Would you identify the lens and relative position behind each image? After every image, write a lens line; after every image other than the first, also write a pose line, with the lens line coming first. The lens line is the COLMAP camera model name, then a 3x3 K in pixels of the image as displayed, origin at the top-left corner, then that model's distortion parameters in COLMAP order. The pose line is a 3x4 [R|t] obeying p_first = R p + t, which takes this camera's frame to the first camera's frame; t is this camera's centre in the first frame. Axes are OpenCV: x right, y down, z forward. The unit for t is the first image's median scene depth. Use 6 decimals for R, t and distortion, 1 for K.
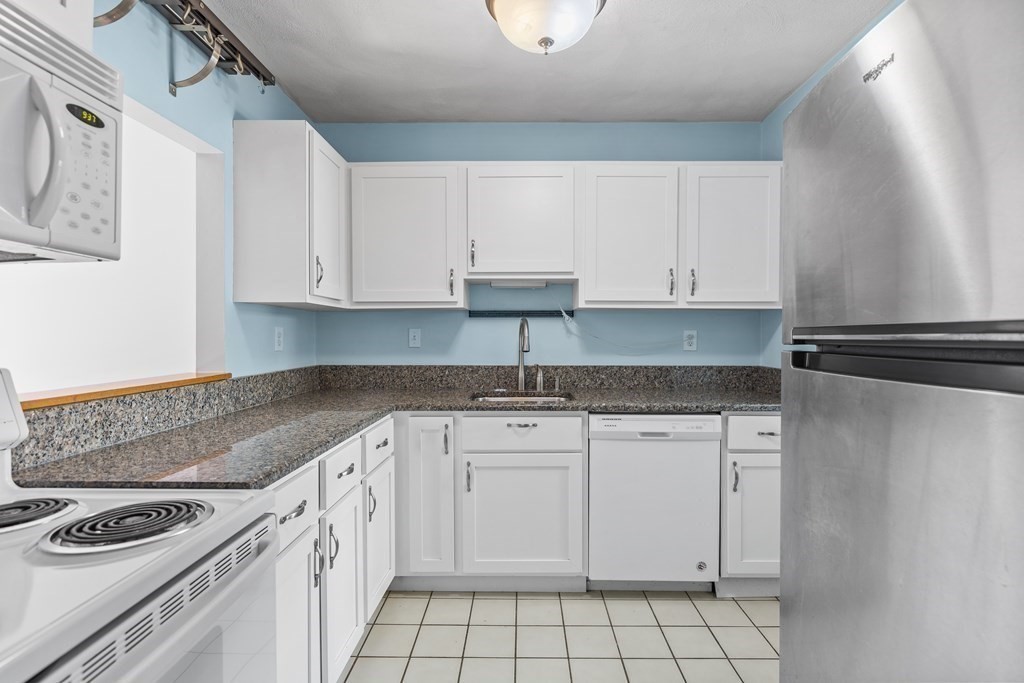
lens RADIAL K [[498.8, 0, 513.9], [0, 498.8, 338.7], [0, 0, 1]] dist [0.001133, -0.000006]
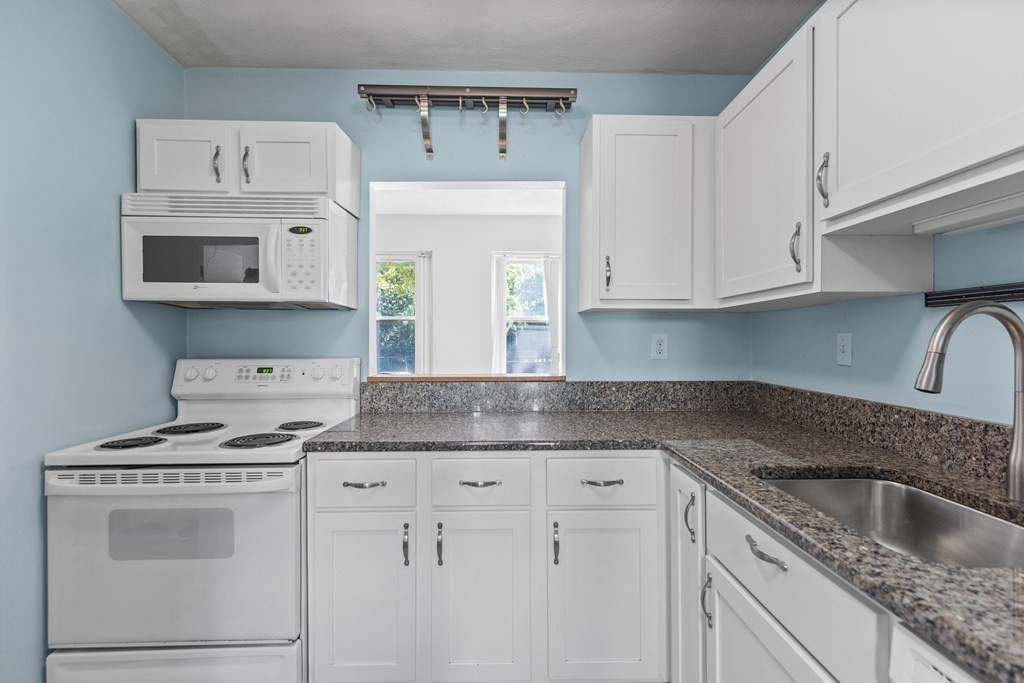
lens RADIAL K [[462.9, 0, 513.9], [0, 462.9, 341.8], [0, 0, 1]] dist [0.004934, 0.000319]
pose [[0.027207, 0.007159, -0.999604, 0.464710], [-0.008794, 0.999937, 0.006922, -0.014551], [0.999591, 0.008602, 0.027268, 0.851097]]
